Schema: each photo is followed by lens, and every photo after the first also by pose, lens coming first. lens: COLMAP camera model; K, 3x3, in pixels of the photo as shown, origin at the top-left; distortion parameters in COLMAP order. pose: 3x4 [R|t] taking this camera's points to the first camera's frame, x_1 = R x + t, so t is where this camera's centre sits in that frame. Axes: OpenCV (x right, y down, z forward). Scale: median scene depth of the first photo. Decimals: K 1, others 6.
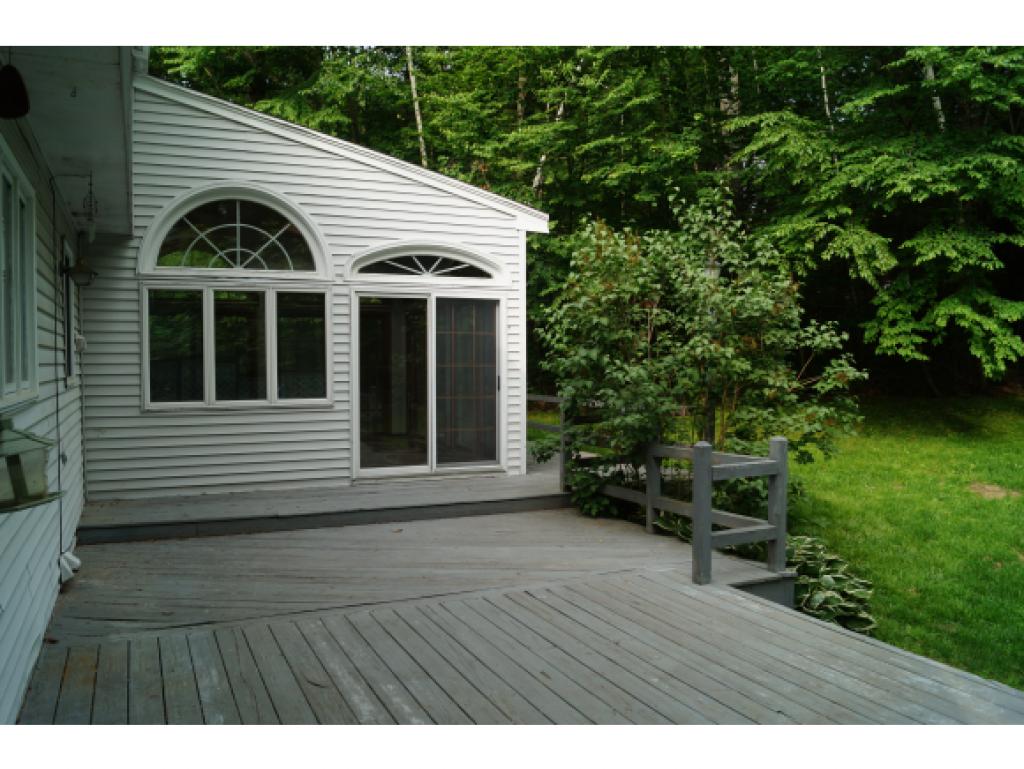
lens RADIAL K [[798.7, 0, 511.5], [0, 798.7, 382.6], [0, 0, 1]] dist [-0.130279, 0.044499]
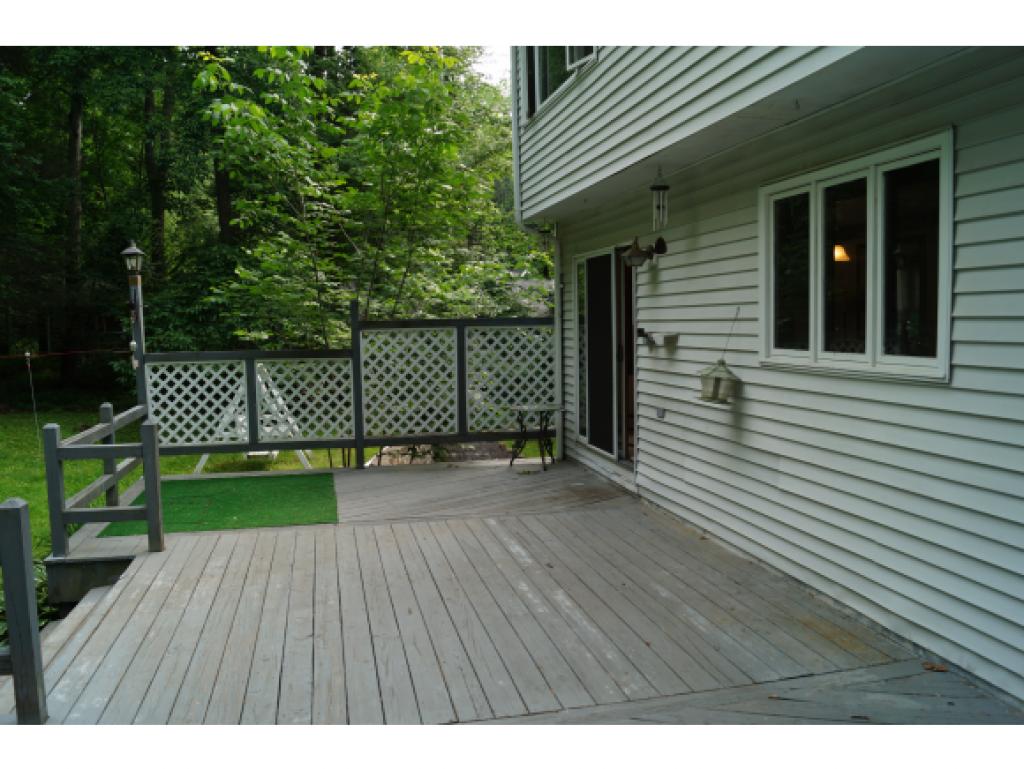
lens RADIAL K [[798.7, 0, 511.9], [0, 798.7, 387.4], [0, 0, 1]] dist [-0.130279, 0.044499]
pose [[-0.976940, 0.005284, 0.213447, -0.357643], [0.029608, 0.993388, 0.110923, -0.087735], [-0.211450, 0.114685, -0.970637, 2.058880]]
